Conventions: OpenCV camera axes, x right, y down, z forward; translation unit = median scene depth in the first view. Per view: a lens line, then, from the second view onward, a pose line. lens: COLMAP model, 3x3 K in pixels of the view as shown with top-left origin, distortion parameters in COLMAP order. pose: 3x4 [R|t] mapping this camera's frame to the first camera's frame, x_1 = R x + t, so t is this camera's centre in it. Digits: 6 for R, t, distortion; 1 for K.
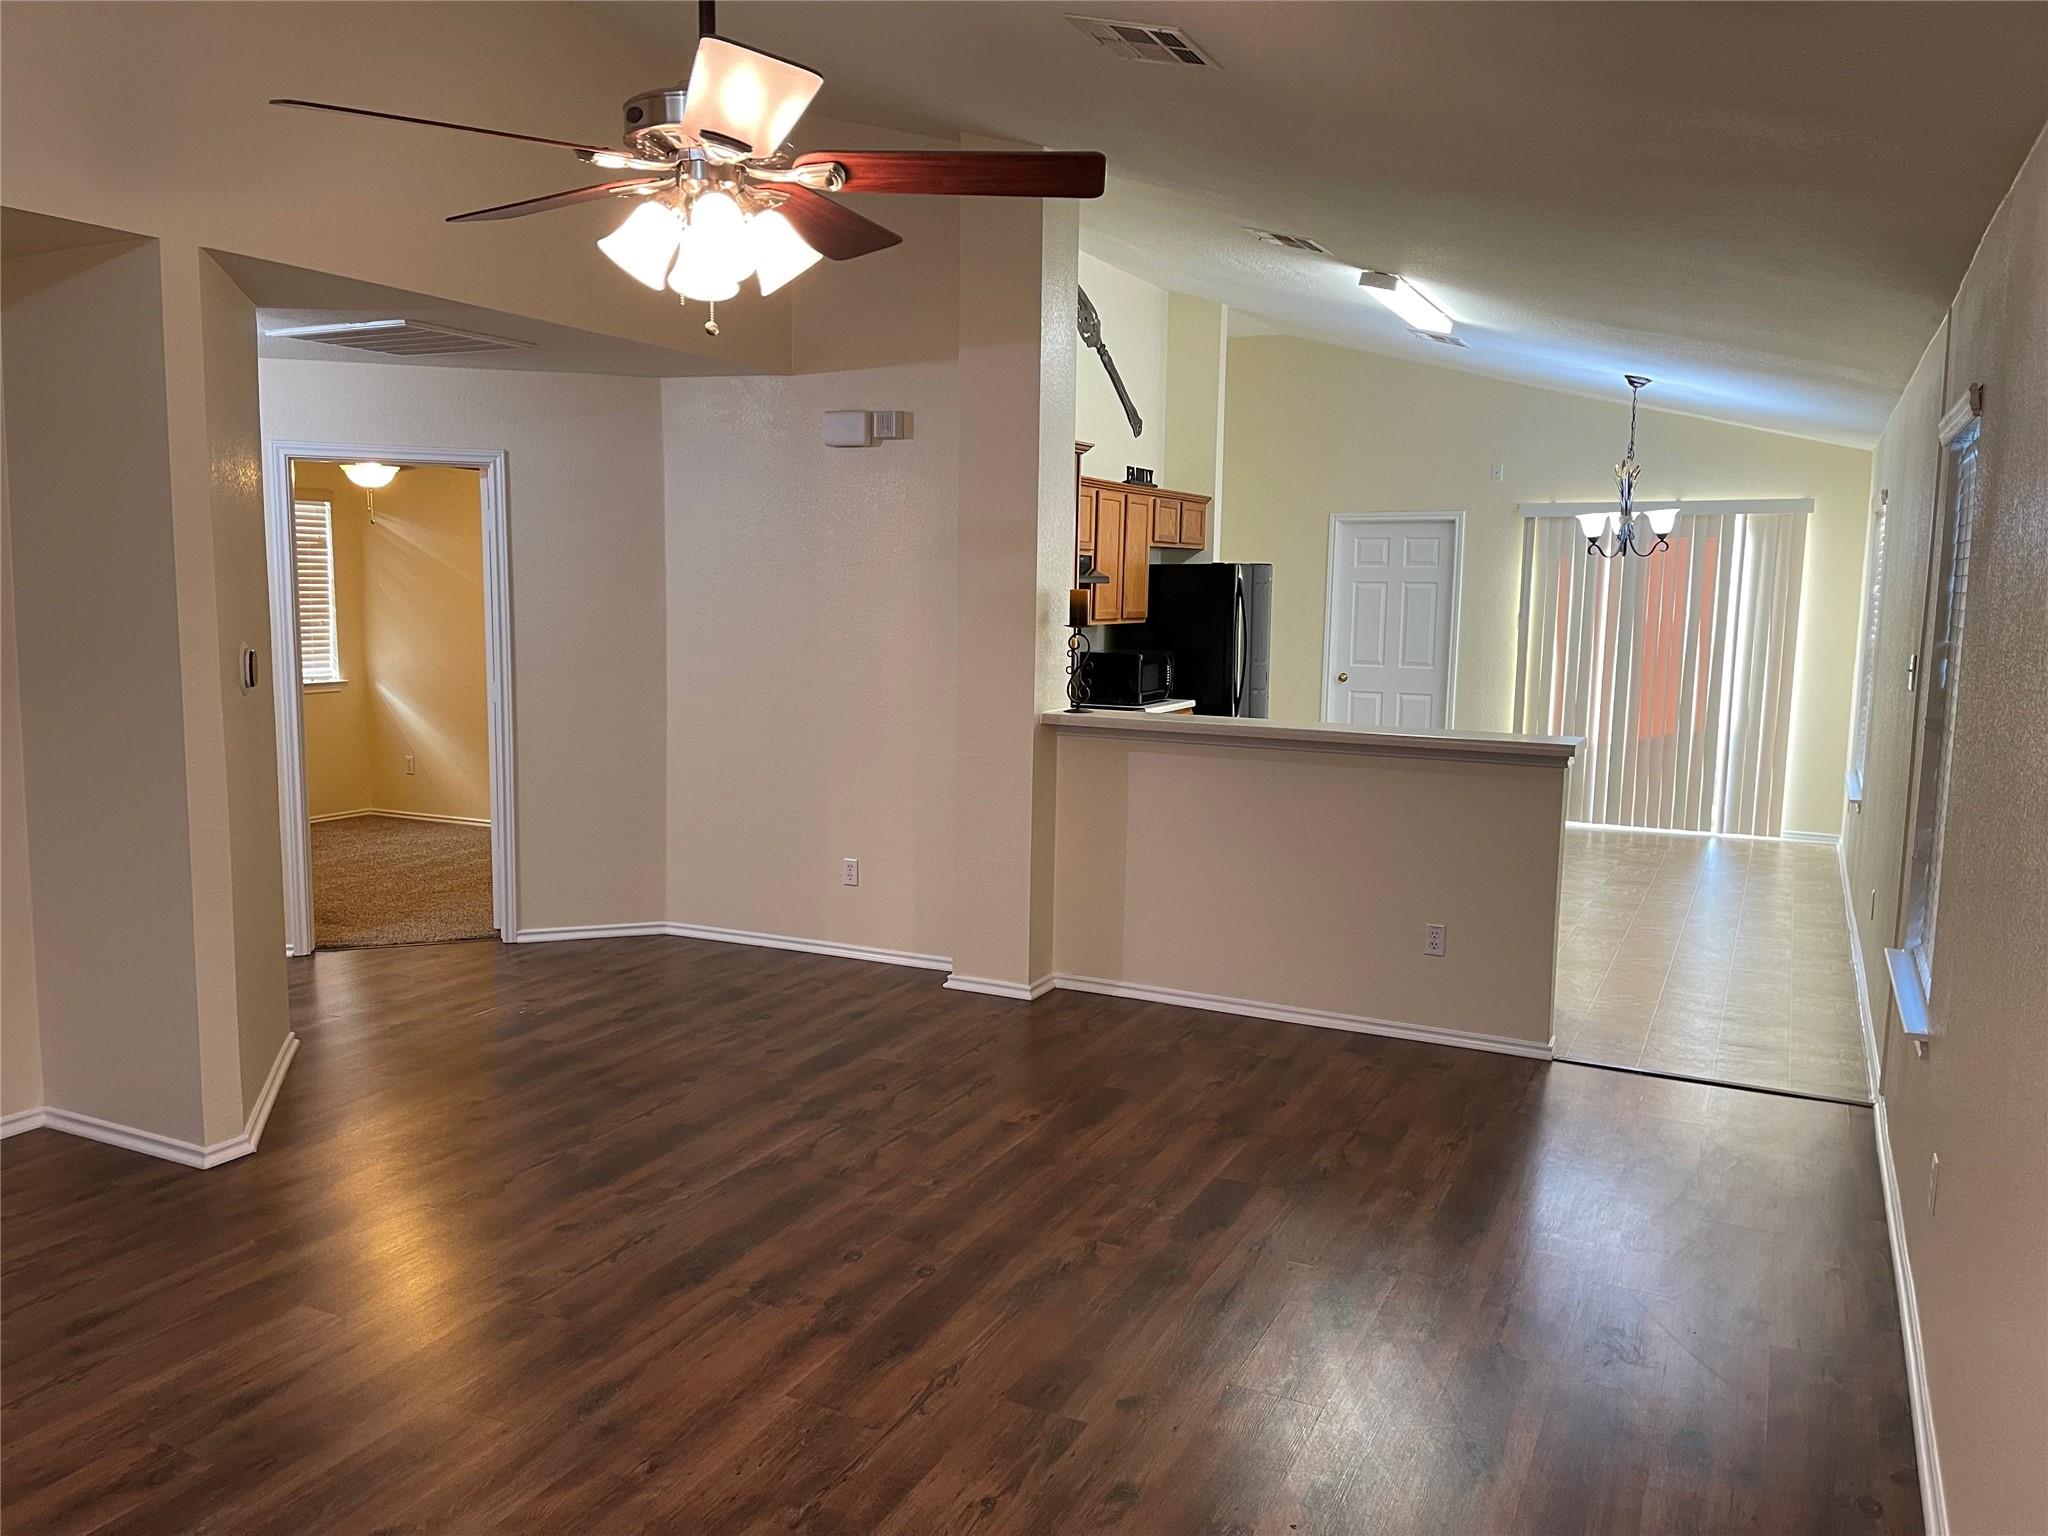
lens RADIAL K [[1527.9, 0, 1024.0], [0, 1527.9, 768.0], [0, 0, 1]] dist [0.039074, -0.044109]
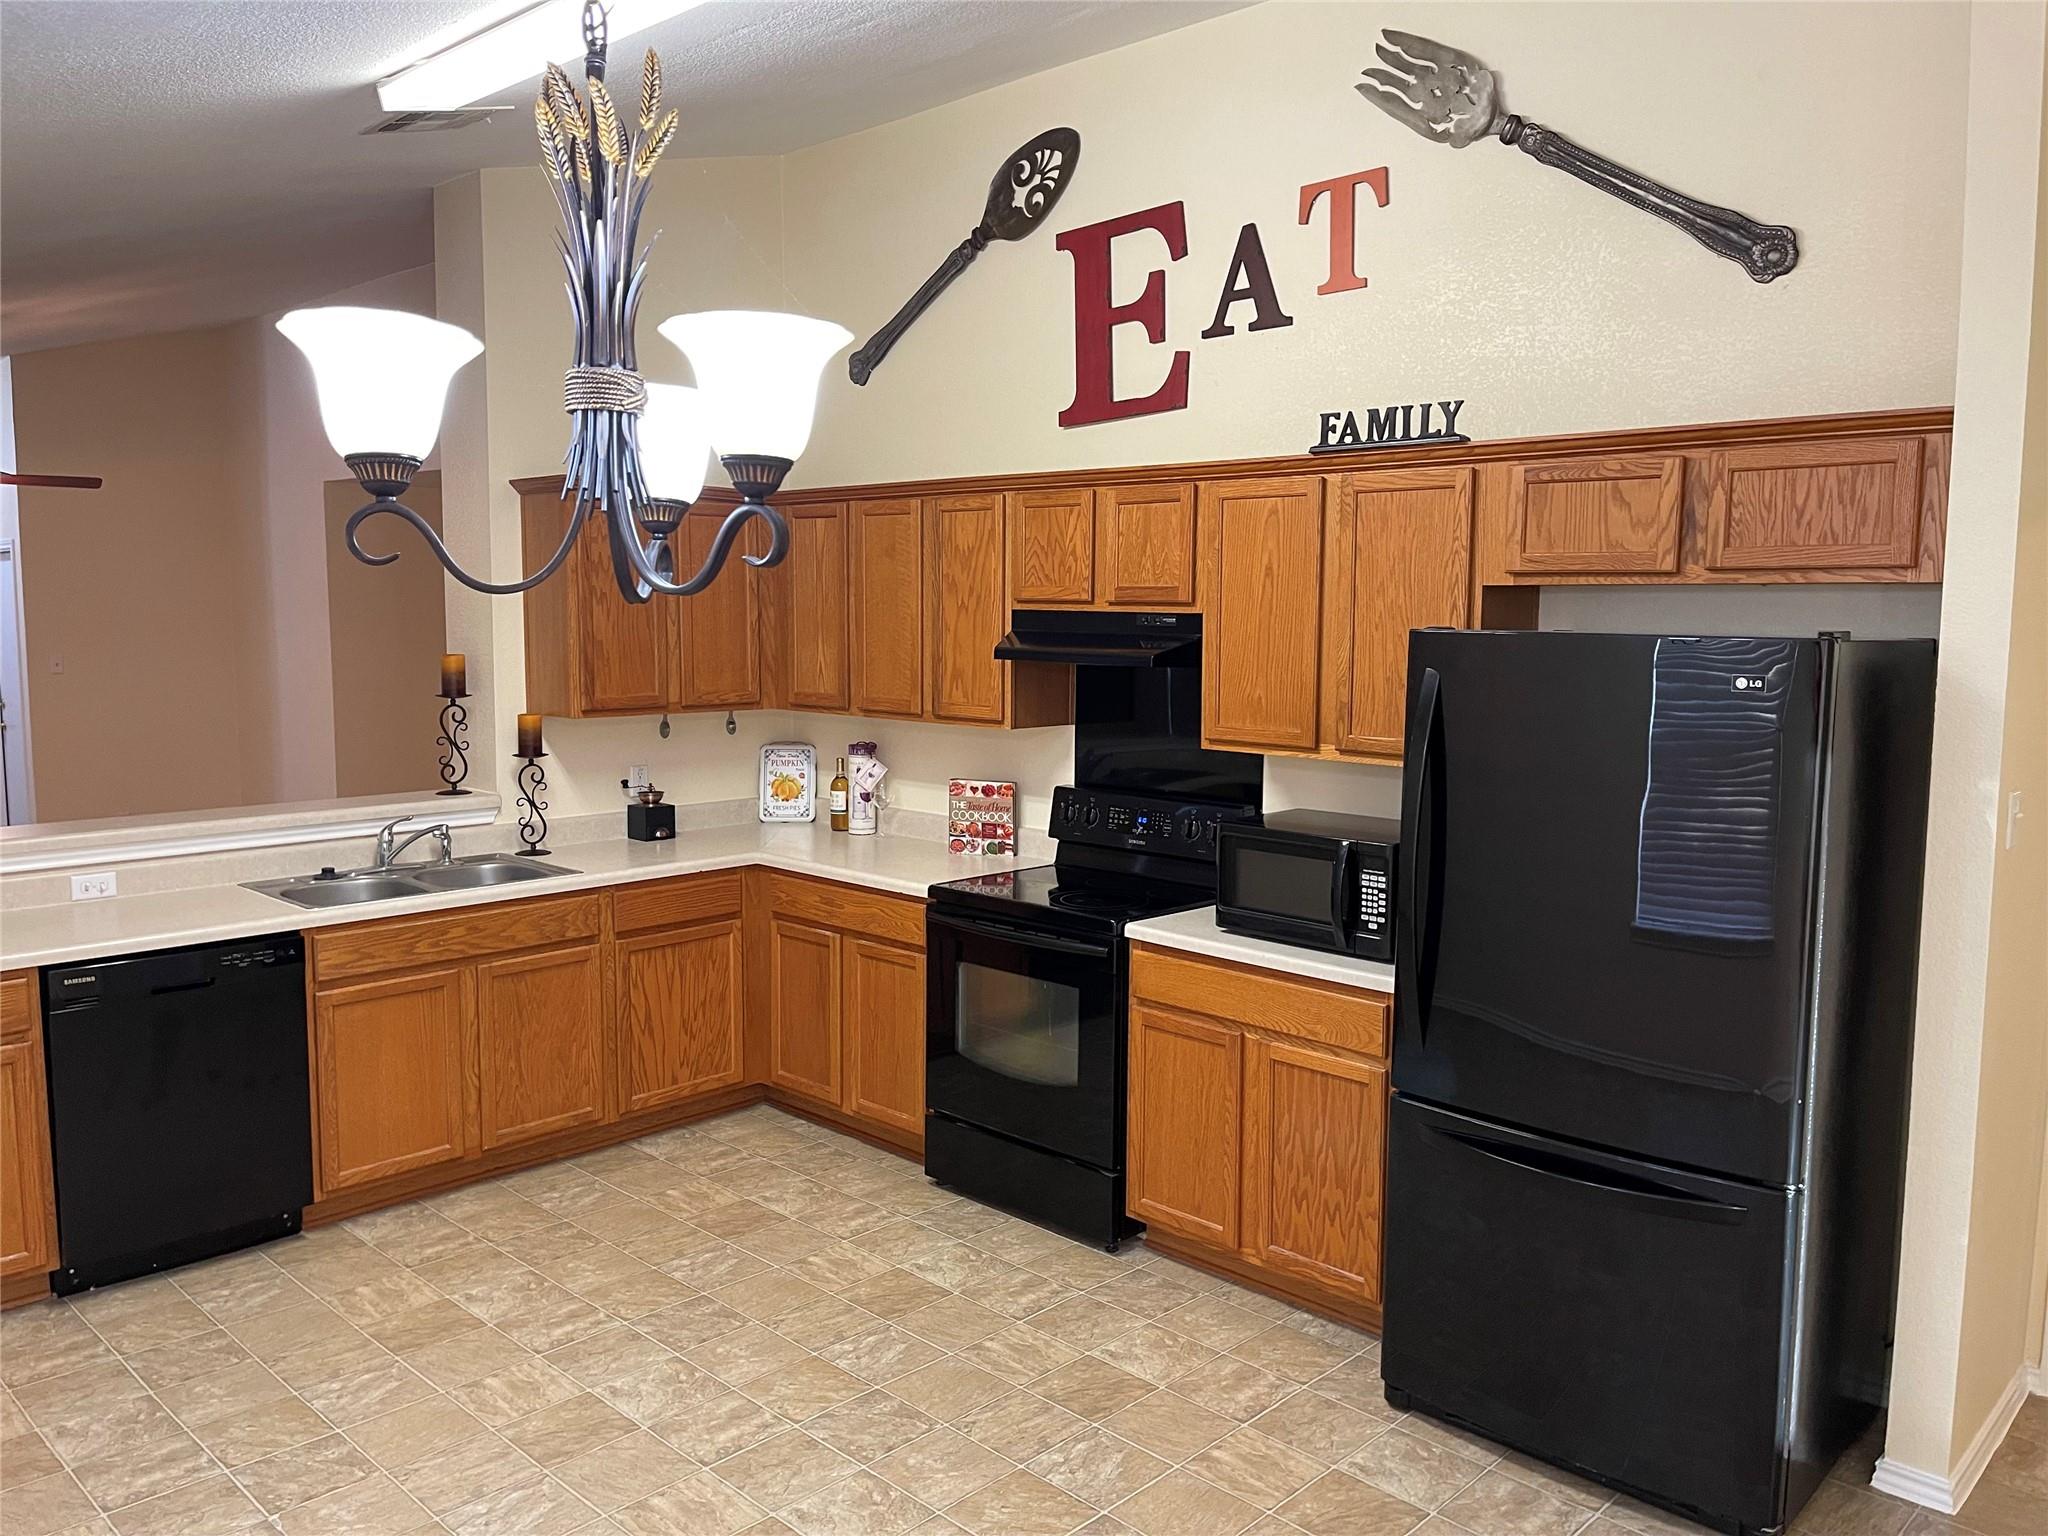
lens RADIAL K [[1490.0, 0, 1032.1], [0, 1490.0, 754.0], [0, 0, 1]] dist [0.035726, -0.082954]
pose [[-0.294189, 0.075453, -0.952764, 0.798948], [-0.131403, 0.984219, 0.118518, -0.215036], [0.946671, 0.160062, -0.279632, 1.628056]]
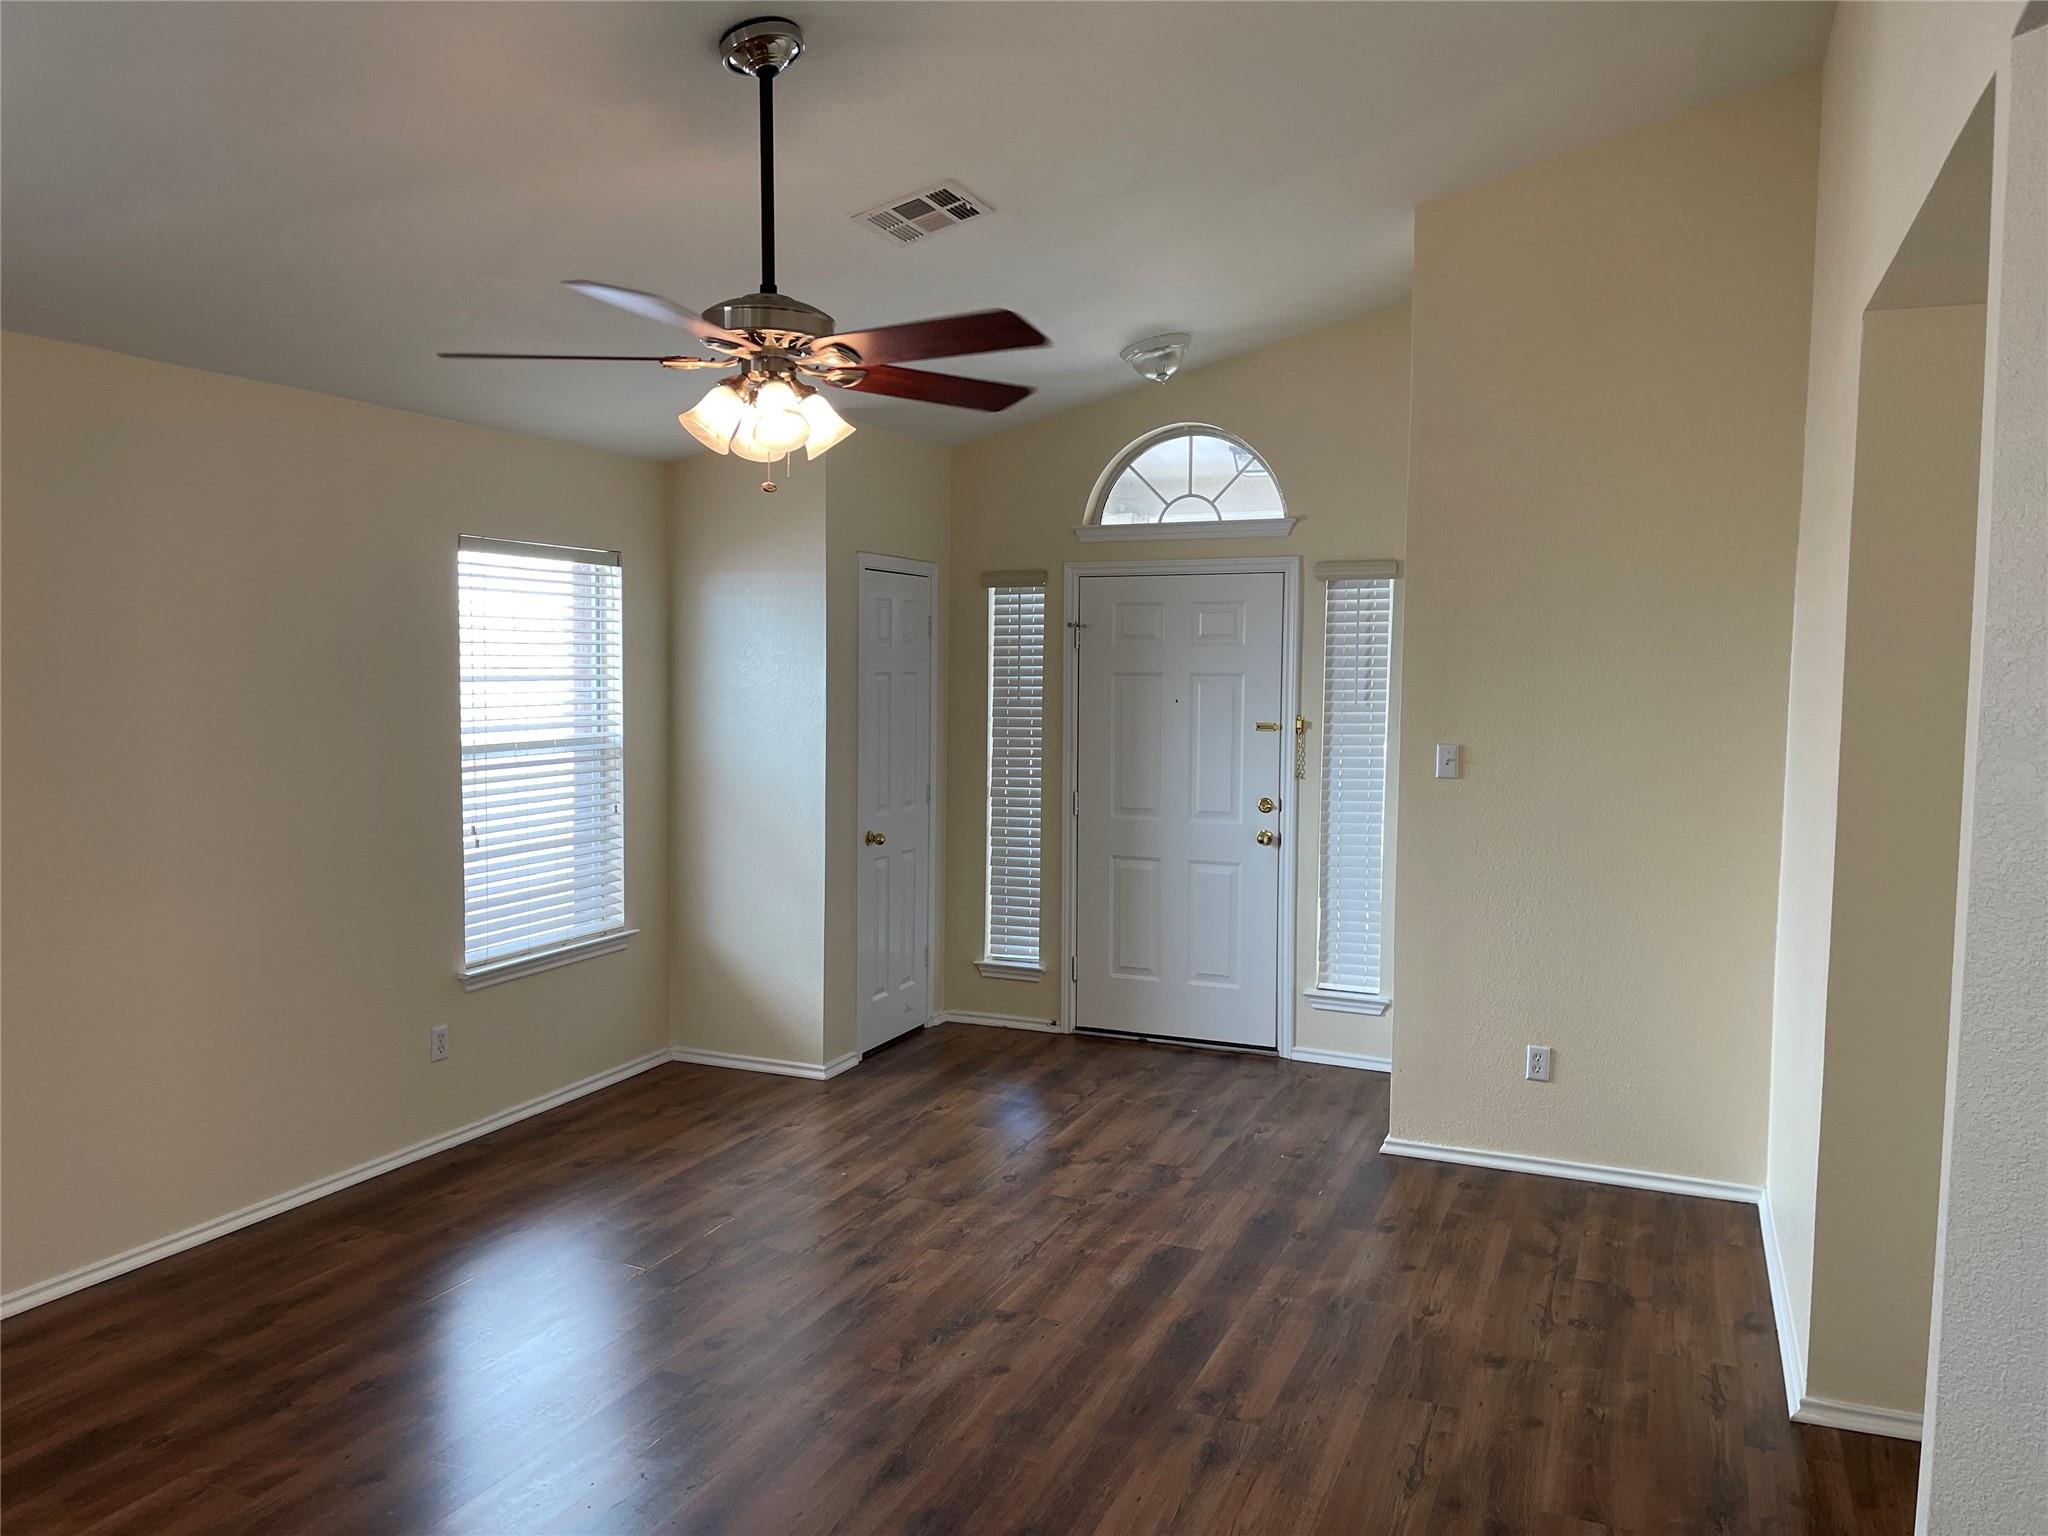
lens RADIAL K [[1550.1, 0, 1012.7], [0, 1550.1, 769.3], [0, 0, 1]] dist [0.119820, -0.203550]
pose [[-0.997969, -0.020140, -0.060437, -0.150731], [-0.031820, 0.979478, 0.199024, -0.148386], [0.055188, 0.200543, -0.978129, 1.046093]]
